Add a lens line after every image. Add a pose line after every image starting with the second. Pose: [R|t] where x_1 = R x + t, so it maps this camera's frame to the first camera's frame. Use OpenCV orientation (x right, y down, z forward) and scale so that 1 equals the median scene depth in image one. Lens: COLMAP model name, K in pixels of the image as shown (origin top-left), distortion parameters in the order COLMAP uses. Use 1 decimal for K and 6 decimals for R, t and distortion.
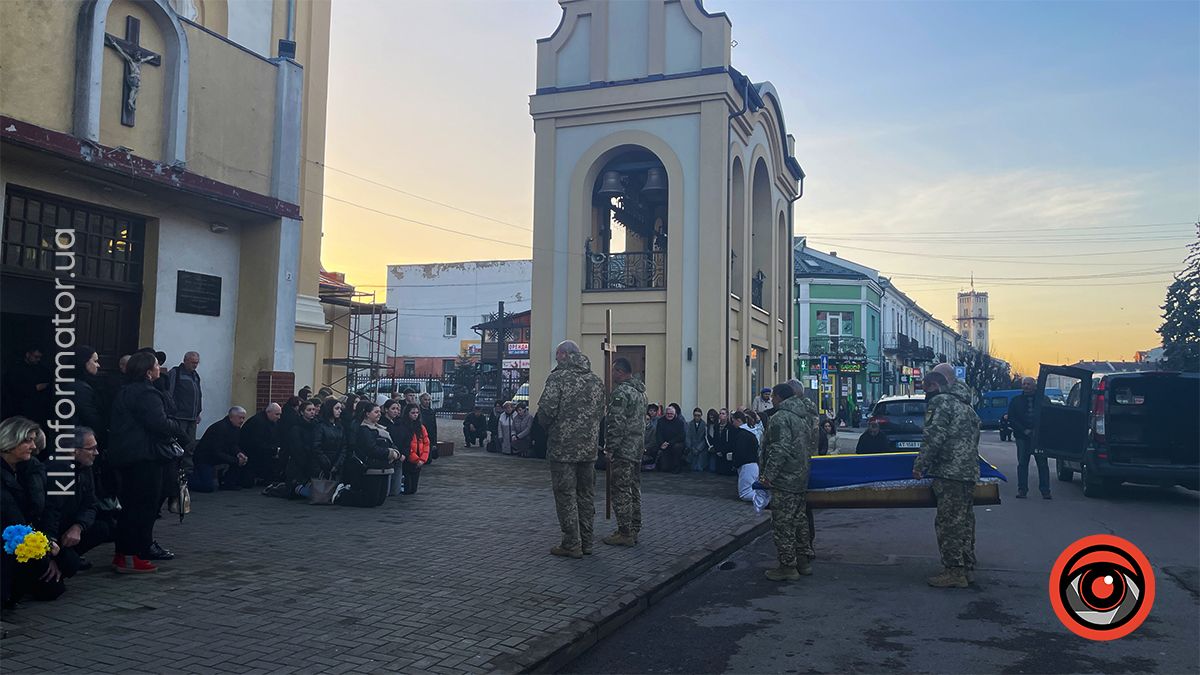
lens RADIAL K [[897.7, 0, 584.0], [0, 897.7, 324.3], [0, 0, 1]] dist [0.103870, -0.131790]
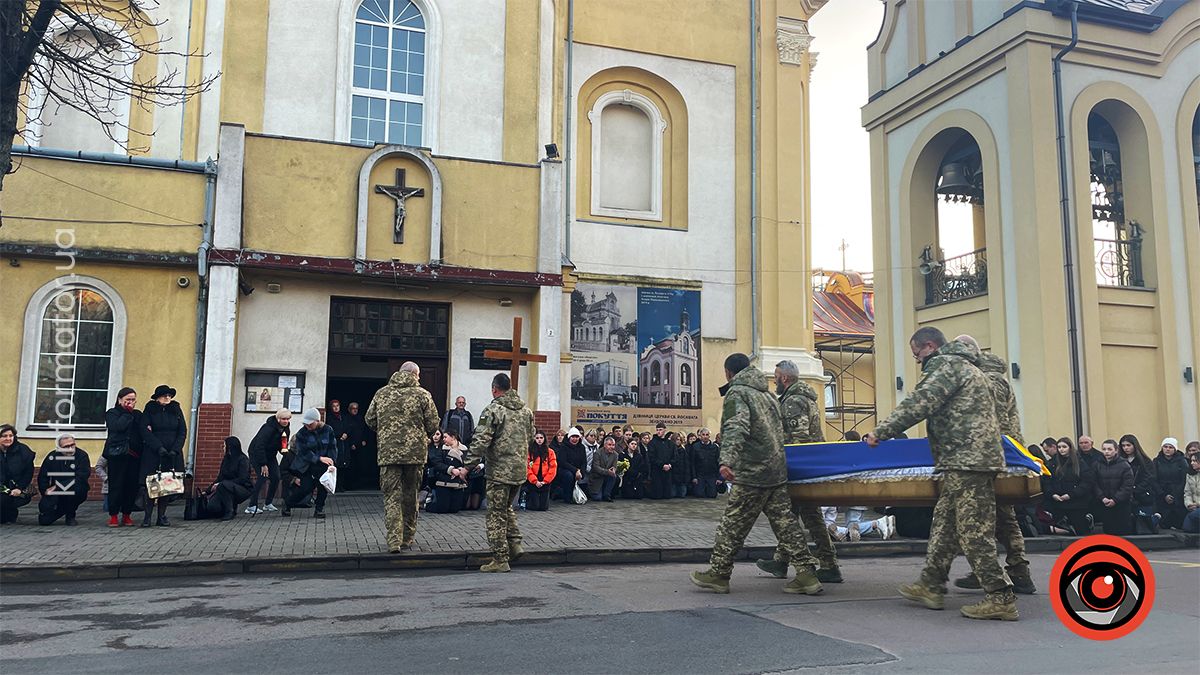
lens RADIAL K [[897.7, 0, 586.3], [0, 897.7, 330.6], [0, 0, 1]] dist [0.103870, -0.131790]
pose [[0.628667, -0.118263, -0.768629, 0.681666], [0.065691, 0.992912, -0.099043, 0.071871], [0.774895, 0.011773, 0.631980, 0.293152]]
